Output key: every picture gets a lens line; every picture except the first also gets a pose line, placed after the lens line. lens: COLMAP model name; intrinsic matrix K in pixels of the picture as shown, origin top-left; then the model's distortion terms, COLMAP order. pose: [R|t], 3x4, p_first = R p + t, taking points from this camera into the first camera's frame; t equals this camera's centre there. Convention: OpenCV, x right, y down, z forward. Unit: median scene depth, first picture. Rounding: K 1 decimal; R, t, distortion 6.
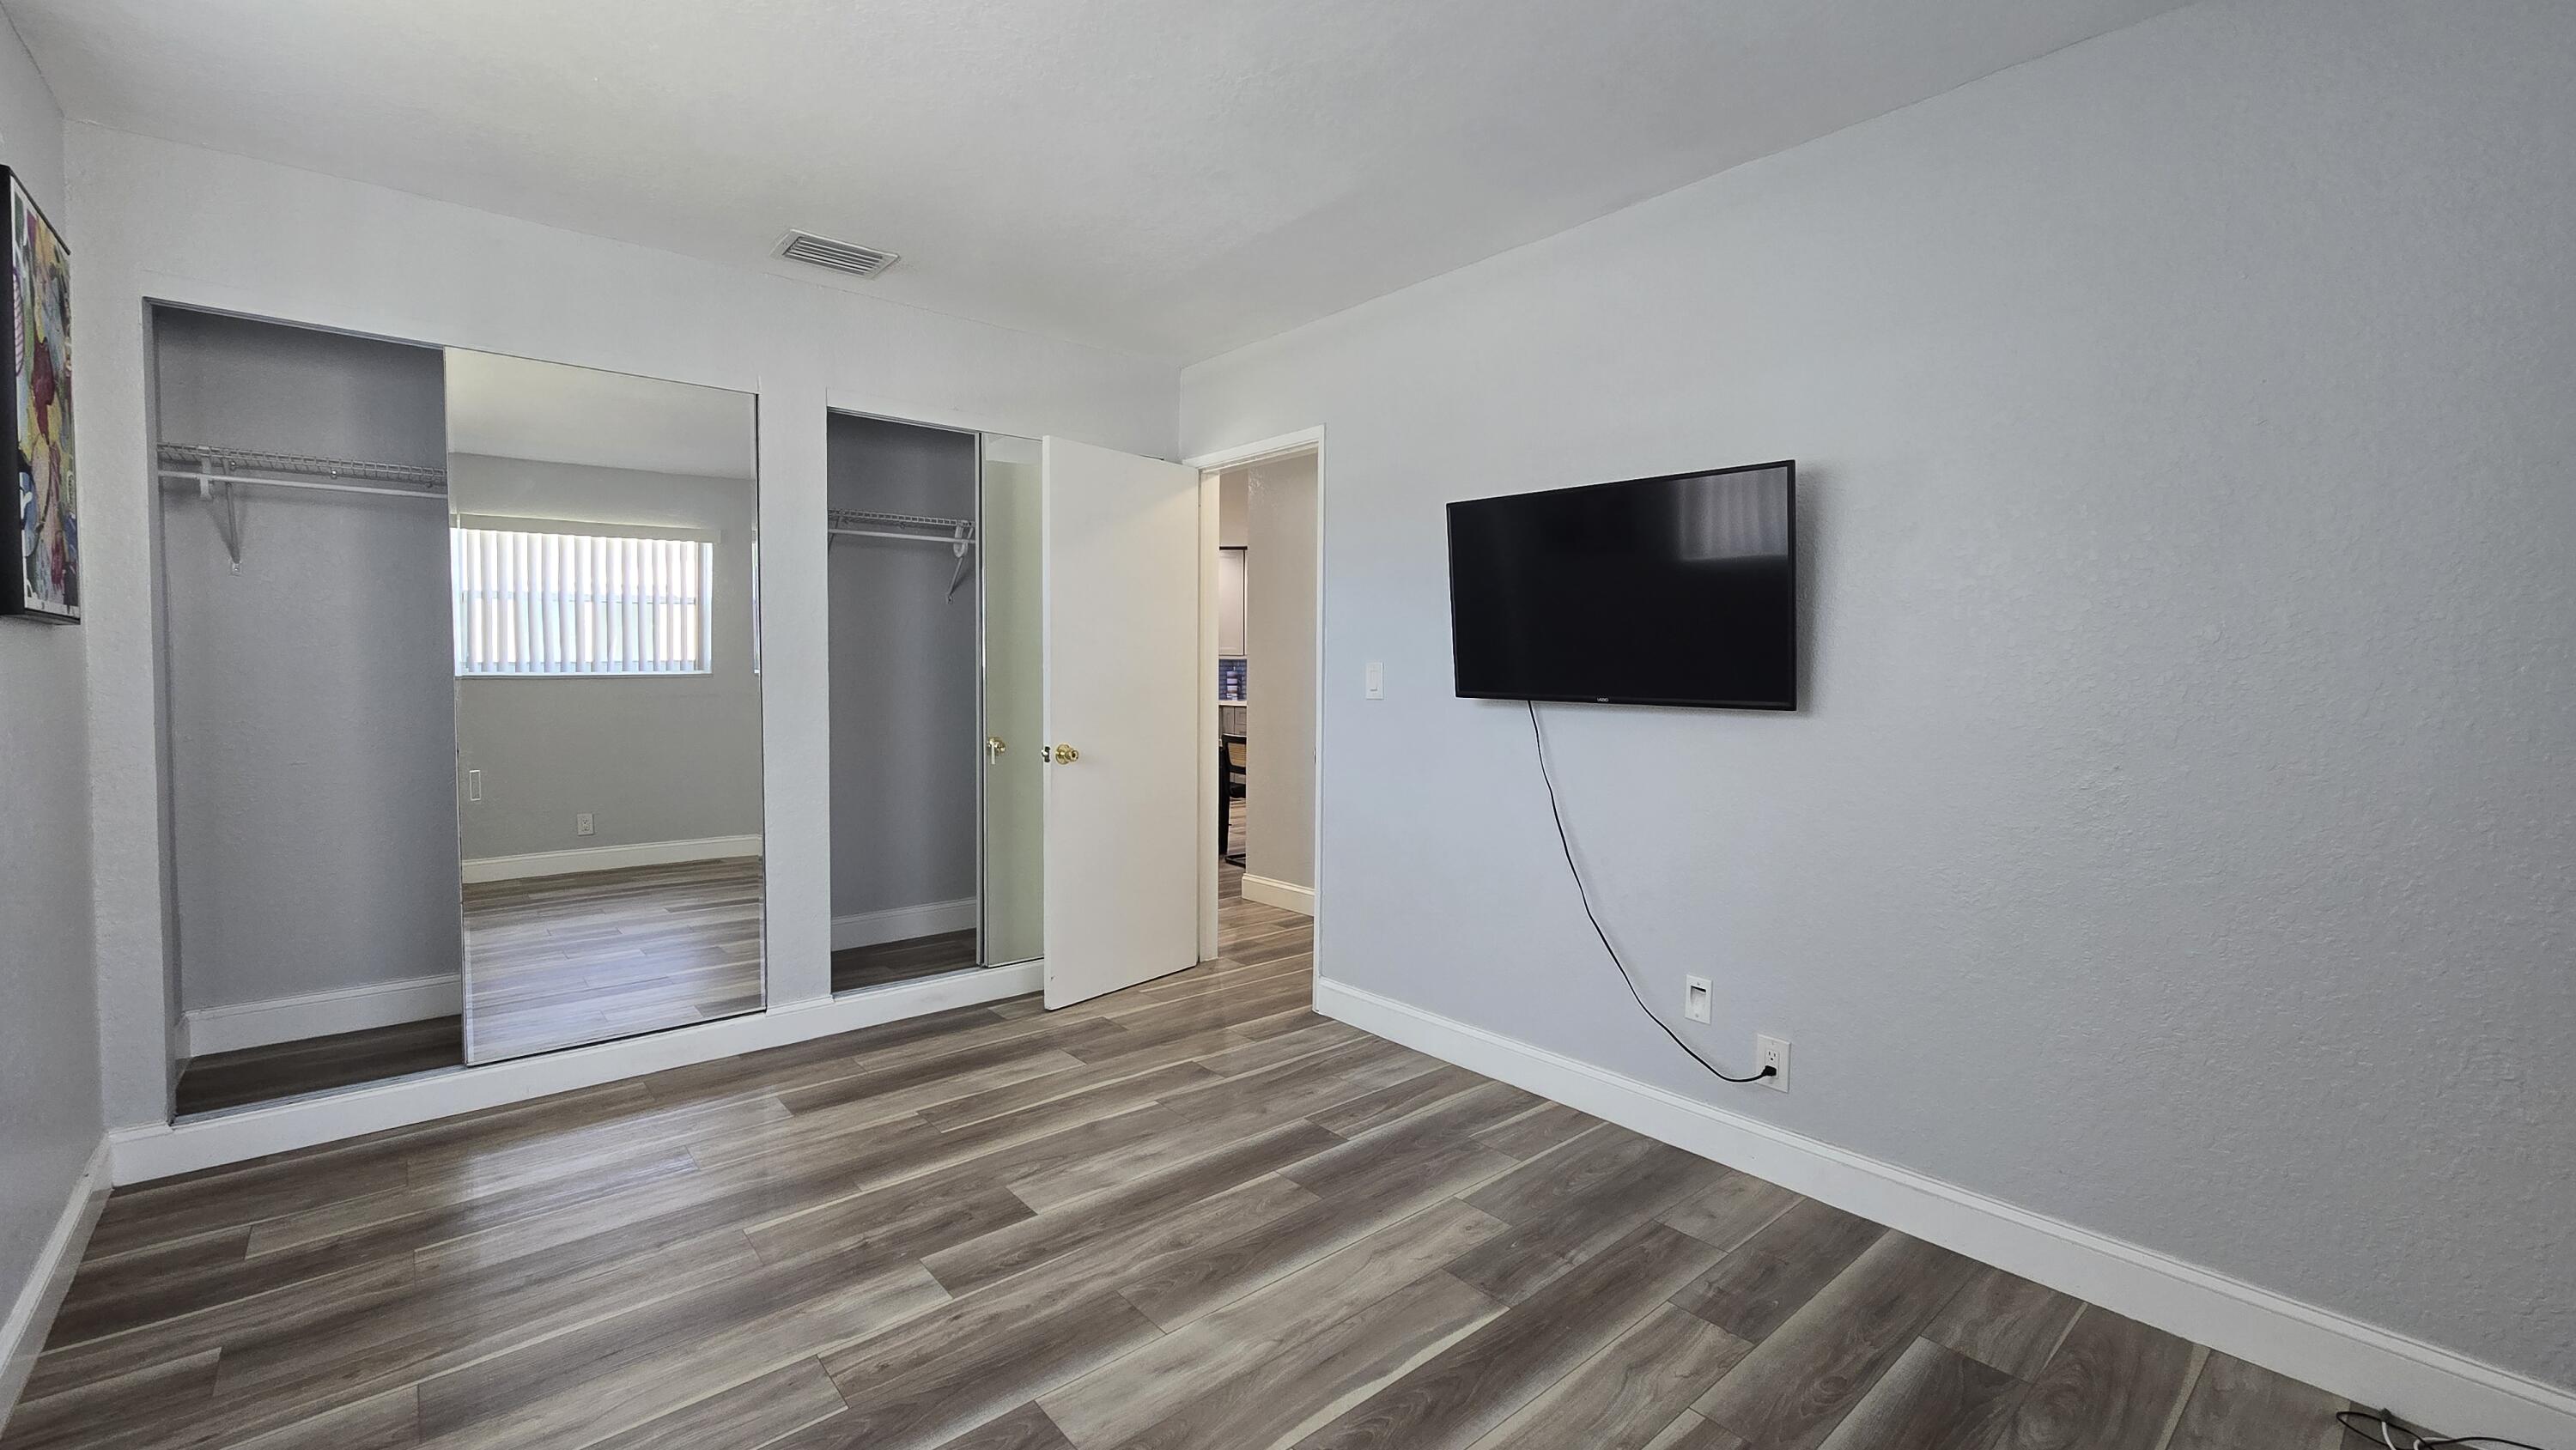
lens RADIAL K [[1057.8, 0, 1293.2], [0, 1057.8, 713.8], [0, 0, 1]] dist [0.001509, -0.000373]
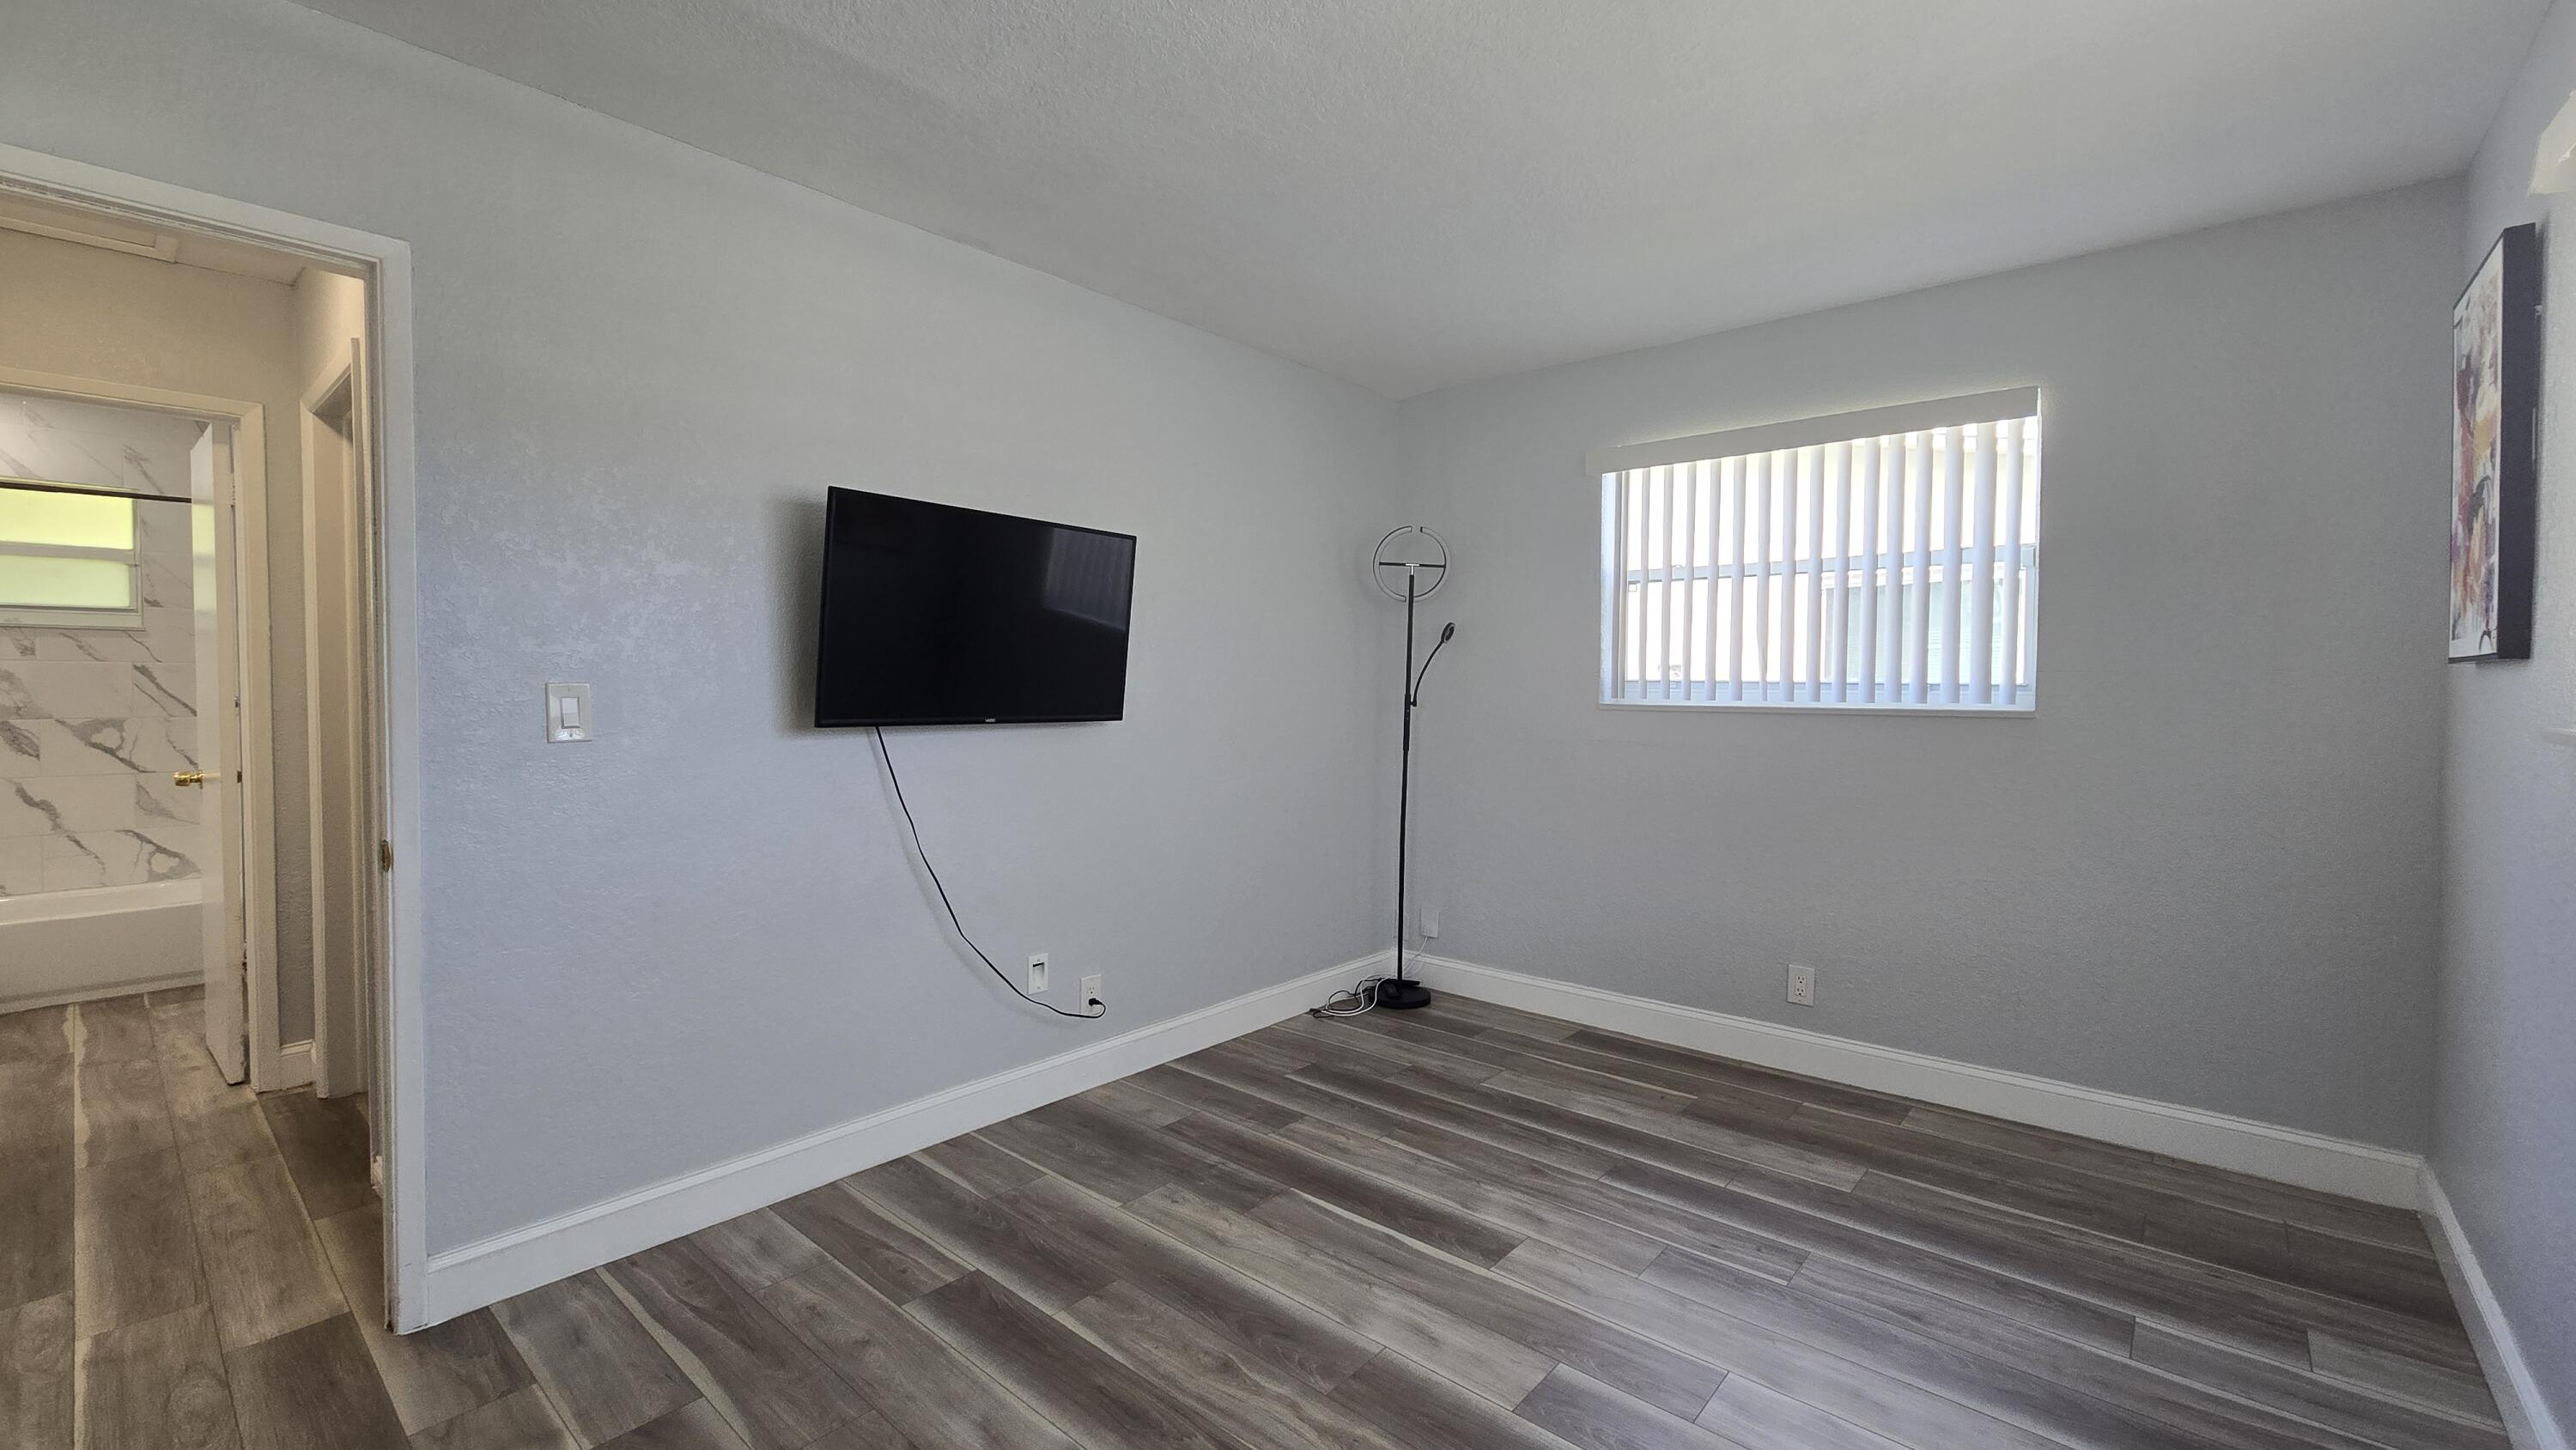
lens RADIAL K [[1050.8, 0, 1293.5], [0, 1050.8, 714.1], [0, 0, 1]] dist [-0.001269, 0.000057]
pose [[-0.142653, -0.036113, 0.989114, -0.808983], [0.036847, 0.998448, 0.041768, -0.054776], [-0.989087, 0.042404, -0.141101, 0.892998]]
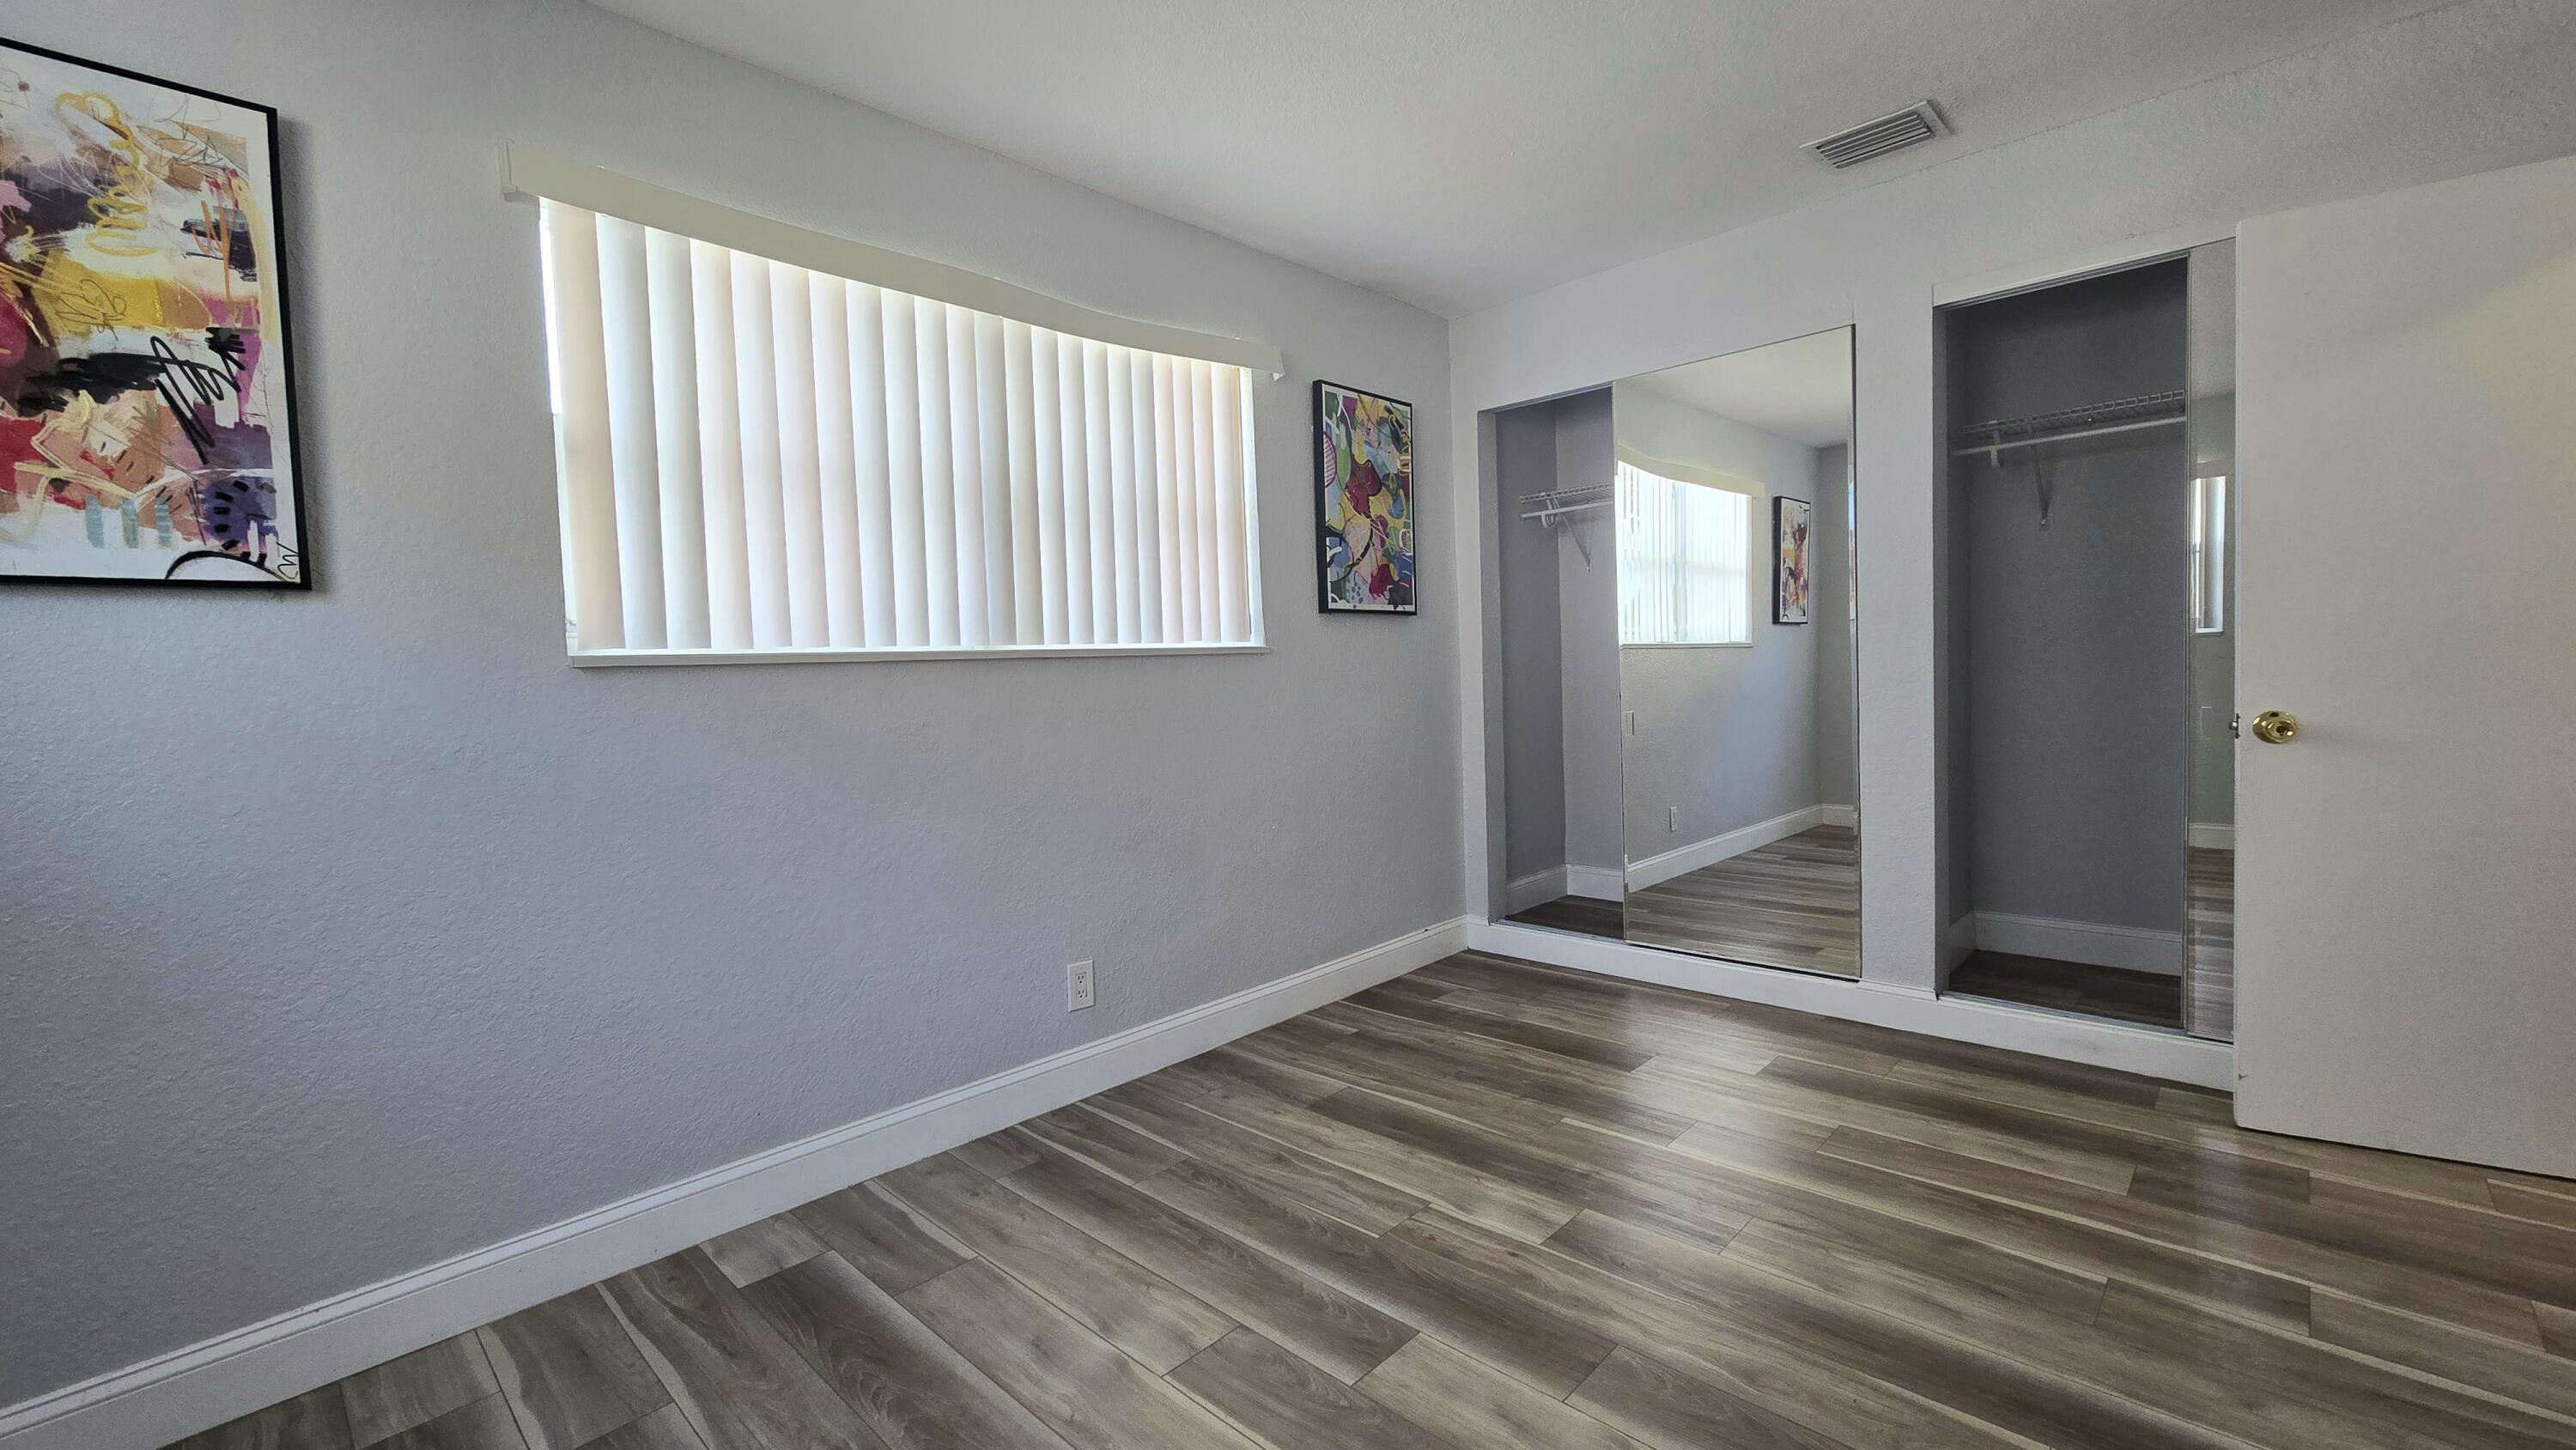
lens RADIAL K [[1057.8, 0, 1293.2], [0, 1057.8, 713.8], [0, 0, 1]] dist [0.001509, -0.000373]
pose [[0.094783, 0.032981, -0.994951, 0.488971], [-0.005603, 0.999453, 0.032597, 0.019454], [0.995482, 0.002485, 0.094916, 0.526826]]
